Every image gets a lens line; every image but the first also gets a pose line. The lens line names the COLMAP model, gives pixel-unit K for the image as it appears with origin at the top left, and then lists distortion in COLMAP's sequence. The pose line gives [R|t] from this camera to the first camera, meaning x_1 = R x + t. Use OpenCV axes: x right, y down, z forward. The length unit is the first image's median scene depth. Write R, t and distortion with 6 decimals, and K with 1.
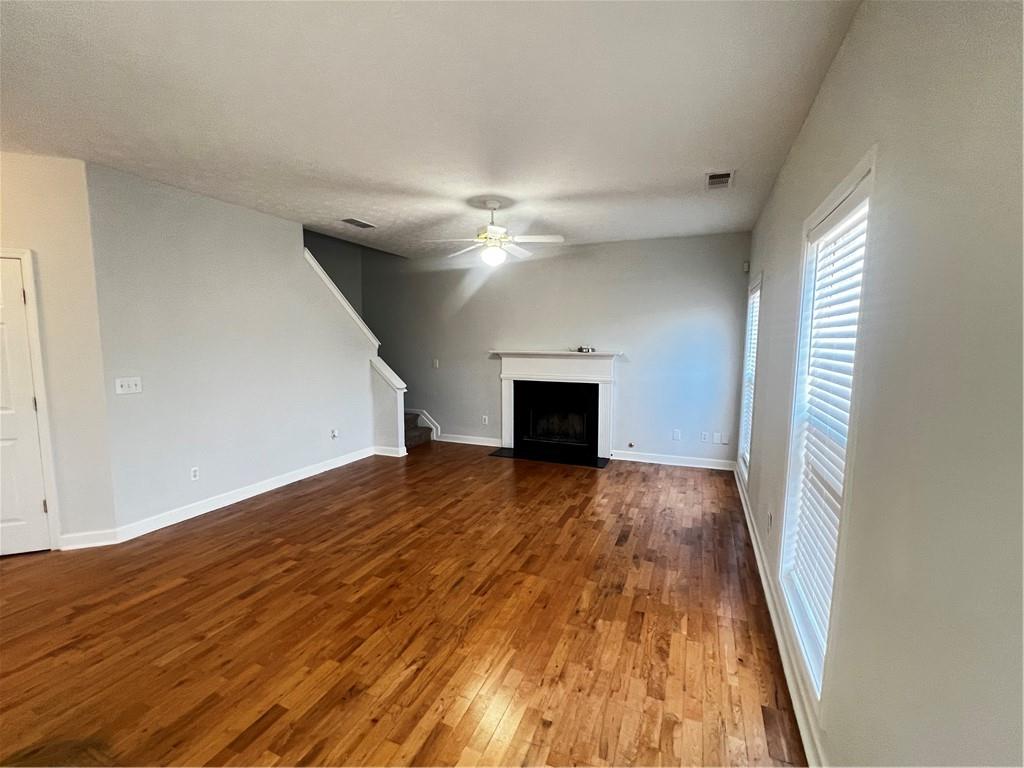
lens RADIAL K [[451.5, 0, 512.0], [0, 451.5, 384.0], [0, 0, 1]] dist [0.002210, 0.000085]
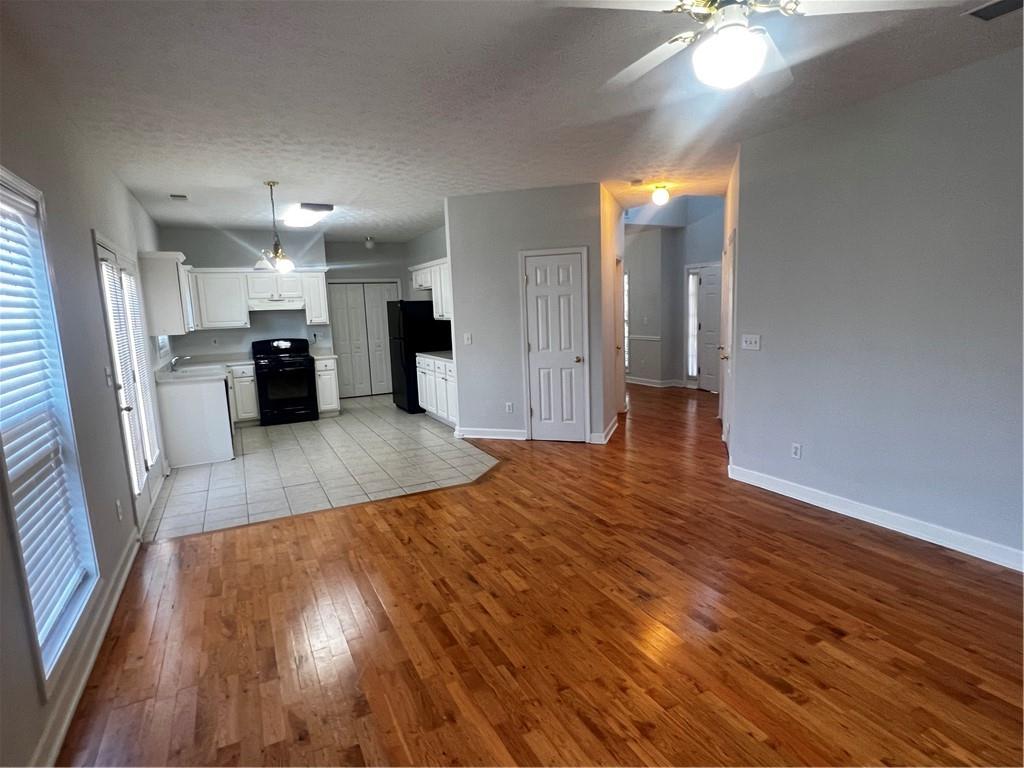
lens RADIAL K [[552.3, 0, 512.0], [0, 552.3, 384.0], [0, 0, 1]] dist [-0.000549, 0.000161]
pose [[-0.650911, 0.122403, -0.749221, 0.421844], [-0.042782, 0.979433, 0.197183, -0.110606], [0.757948, 0.160402, -0.632287, 1.179276]]
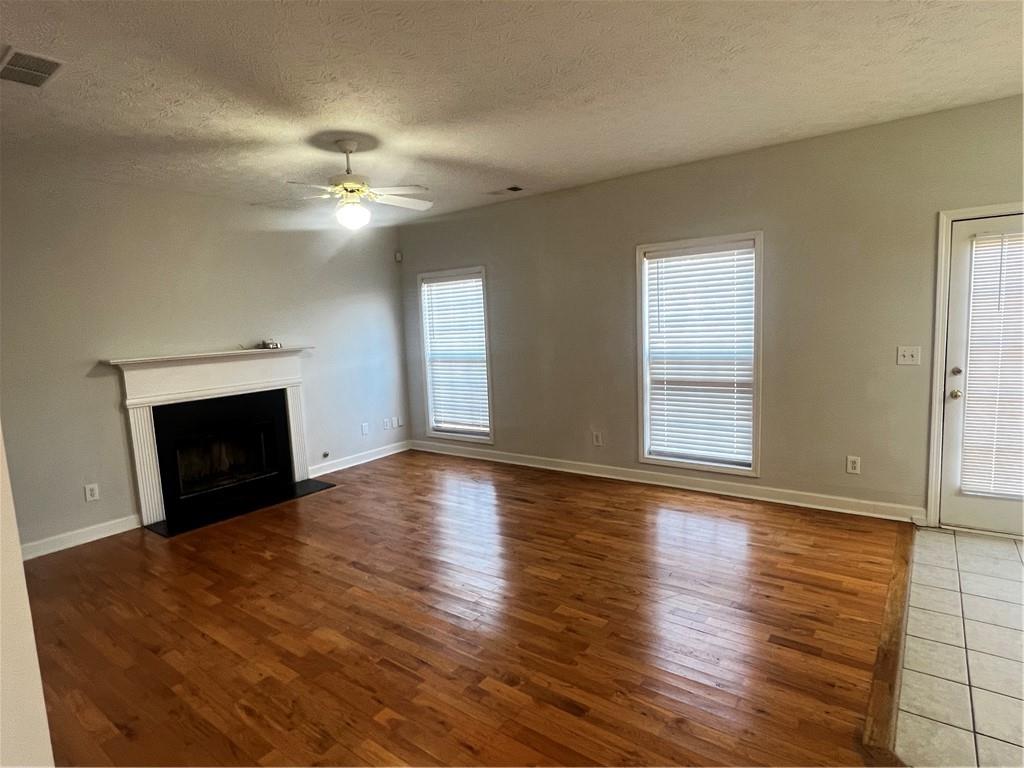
lens RADIAL K [[552.3, 0, 512.0], [0, 552.3, 384.0], [0, 0, 1]] dist [-0.000549, 0.000161]
pose [[0.247559, -0.128343, 0.960335, -0.875524], [0.143173, 0.985152, 0.094752, -0.059245], [-0.958236, 0.114037, 0.262258, 0.543620]]
